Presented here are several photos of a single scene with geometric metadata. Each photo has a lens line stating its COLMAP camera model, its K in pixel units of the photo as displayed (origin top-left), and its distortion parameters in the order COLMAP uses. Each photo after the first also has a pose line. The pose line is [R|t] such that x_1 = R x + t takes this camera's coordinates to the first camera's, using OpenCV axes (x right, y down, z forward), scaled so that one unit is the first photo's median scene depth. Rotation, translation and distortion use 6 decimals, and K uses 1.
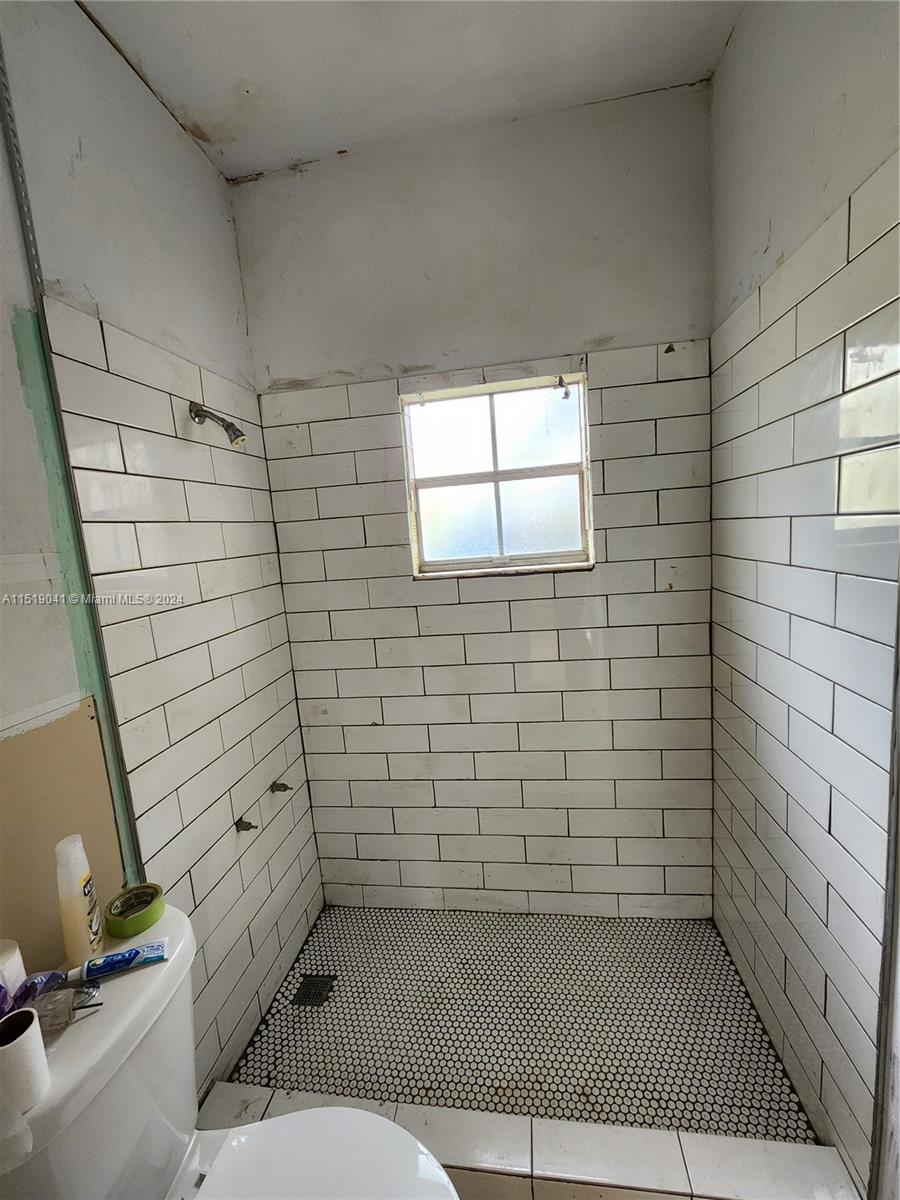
lens RADIAL K [[488.0, 0, 451.7], [0, 488.0, 598.0], [0, 0, 1]] dist [0.003521, -0.001980]
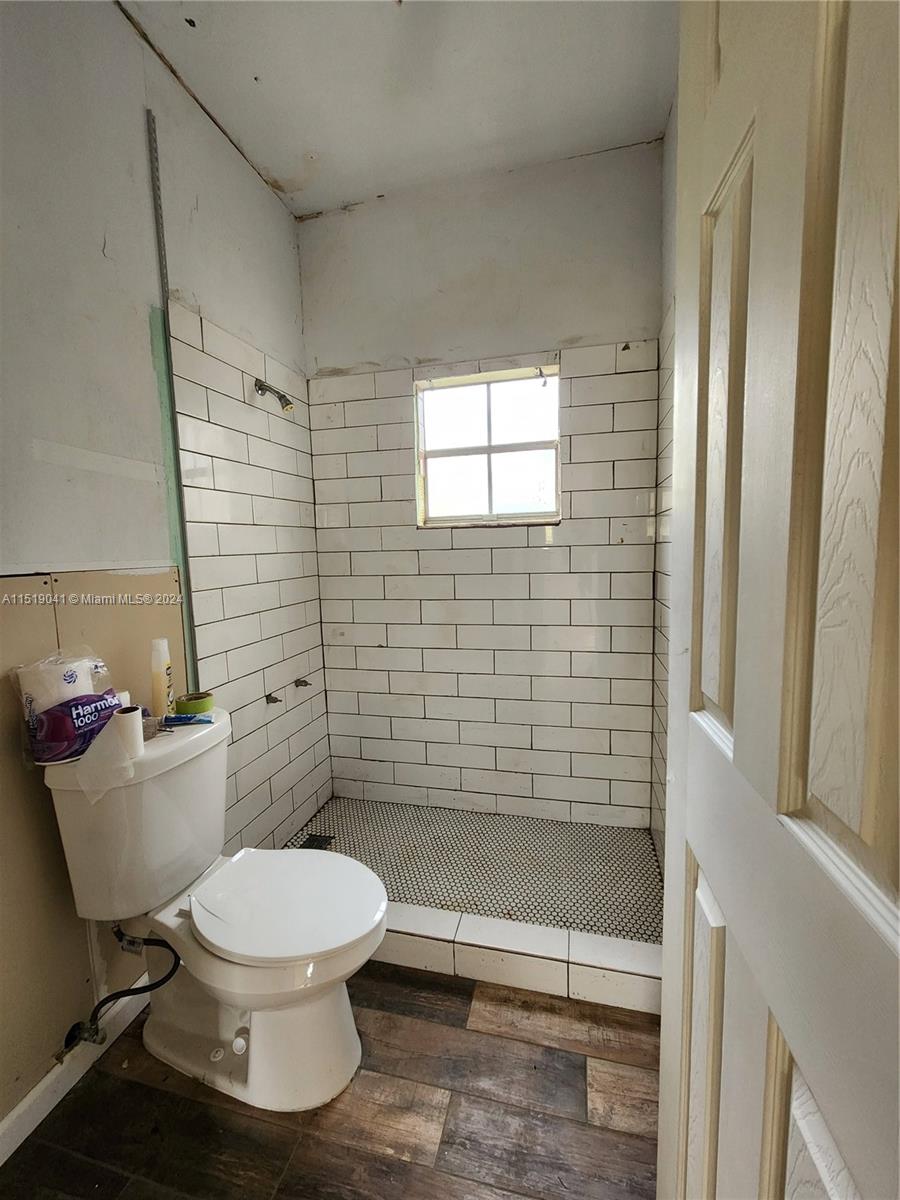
lens RADIAL K [[488.0, 0, 453.3], [0, 488.0, 599.3], [0, 0, 1]] dist [0.003521, -0.001980]
pose [[0.993543, 0.062628, -0.094609, 0.156975], [-0.064829, 0.997689, -0.020367, 0.178294], [0.093115, 0.026369, 0.995306, -0.254596]]
